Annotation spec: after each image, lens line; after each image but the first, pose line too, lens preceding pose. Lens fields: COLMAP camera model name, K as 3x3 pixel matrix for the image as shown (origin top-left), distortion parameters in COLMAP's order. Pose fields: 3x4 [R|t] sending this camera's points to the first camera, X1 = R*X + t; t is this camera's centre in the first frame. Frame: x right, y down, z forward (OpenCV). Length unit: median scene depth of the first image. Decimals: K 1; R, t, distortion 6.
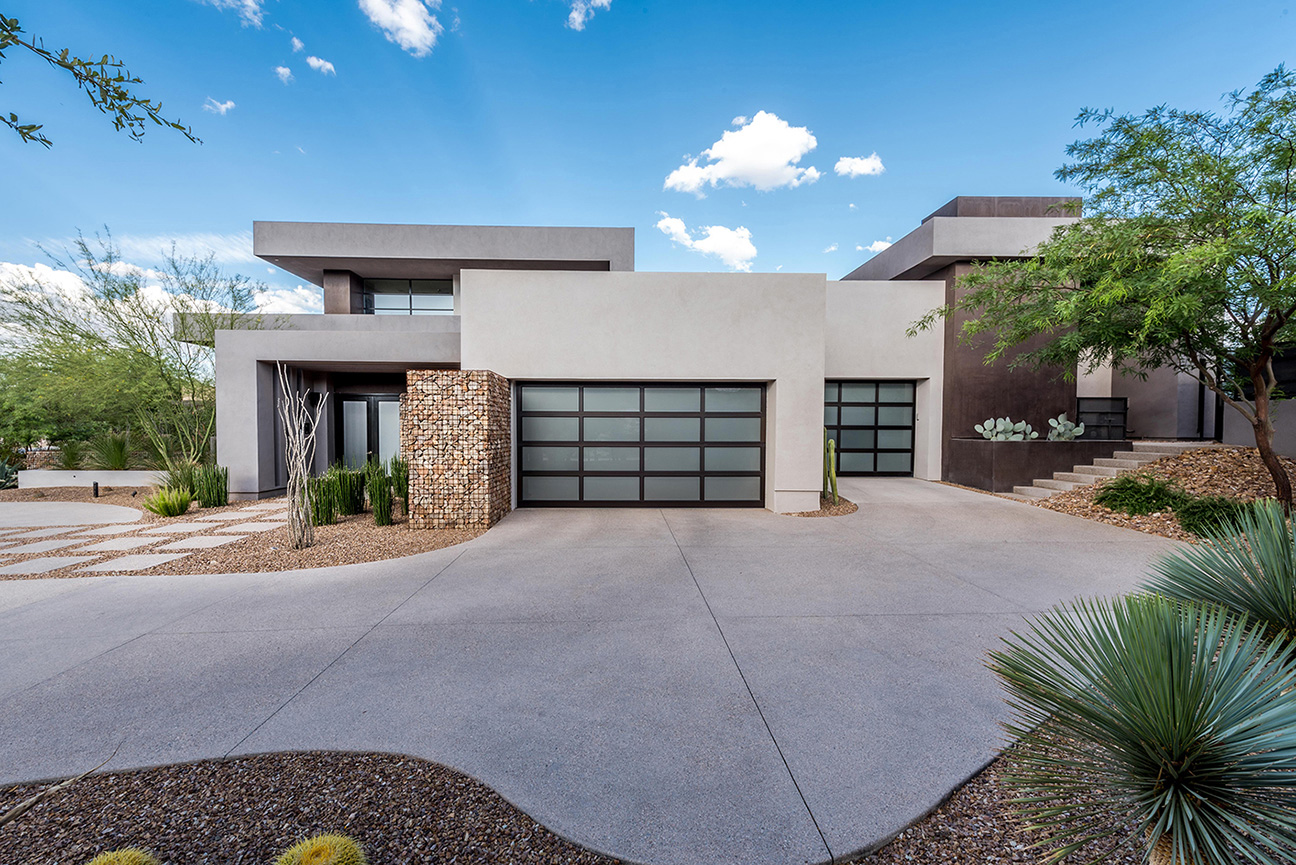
lens RADIAL K [[515.1, 0, 652.2], [0, 515.1, 442.5], [0, 0, 1]] dist [-0.015226, -0.000466]
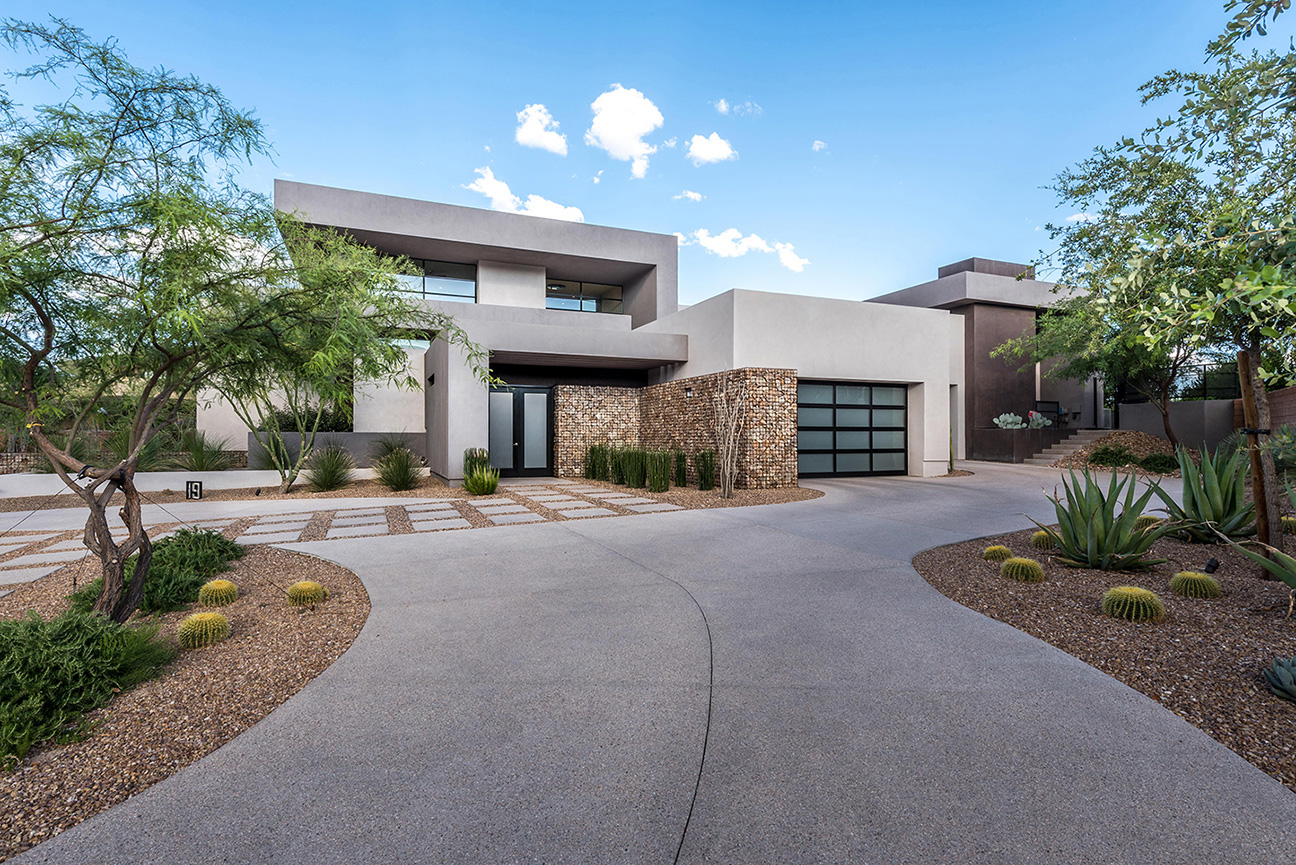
lens RADIAL K [[651.9, 0, 643.3], [0, 651.9, 434.8], [0, 0, 1]] dist [0.022808, 0.000058]
pose [[0.921166, -0.002762, 0.389161, -1.117274], [0.020370, 0.998946, -0.041128, 0.076963], [-0.388637, 0.045813, 0.920251, -0.342689]]
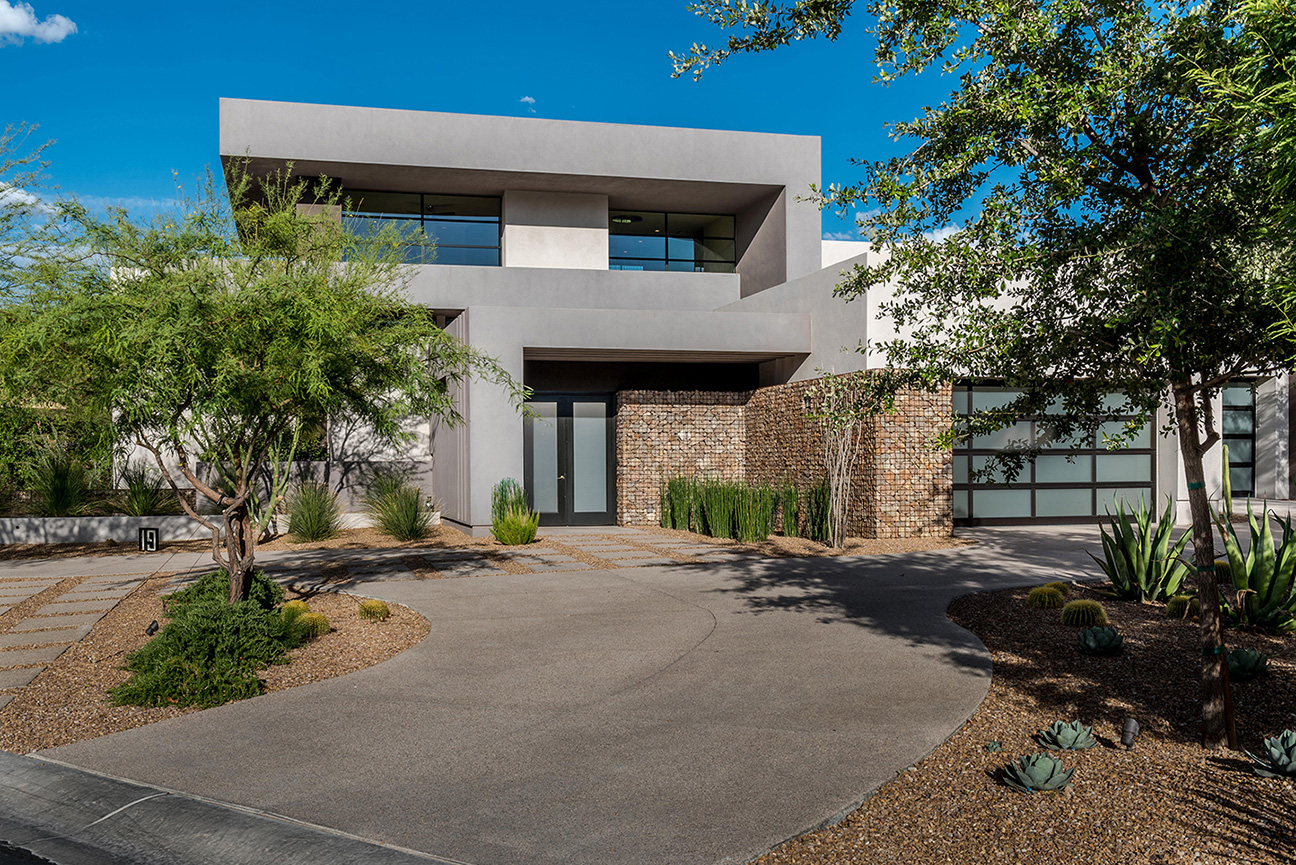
lens RADIAL K [[1285.1, 0, 643.9], [0, 1285.1, 435.2], [0, 0, 1]] dist [-0.026120, 0.000000]
pose [[0.964932, -0.004740, 0.262458, -1.228904], [0.021858, 0.997816, -0.062340, 0.096457], [-0.261590, 0.065890, 0.962927, -0.935998]]
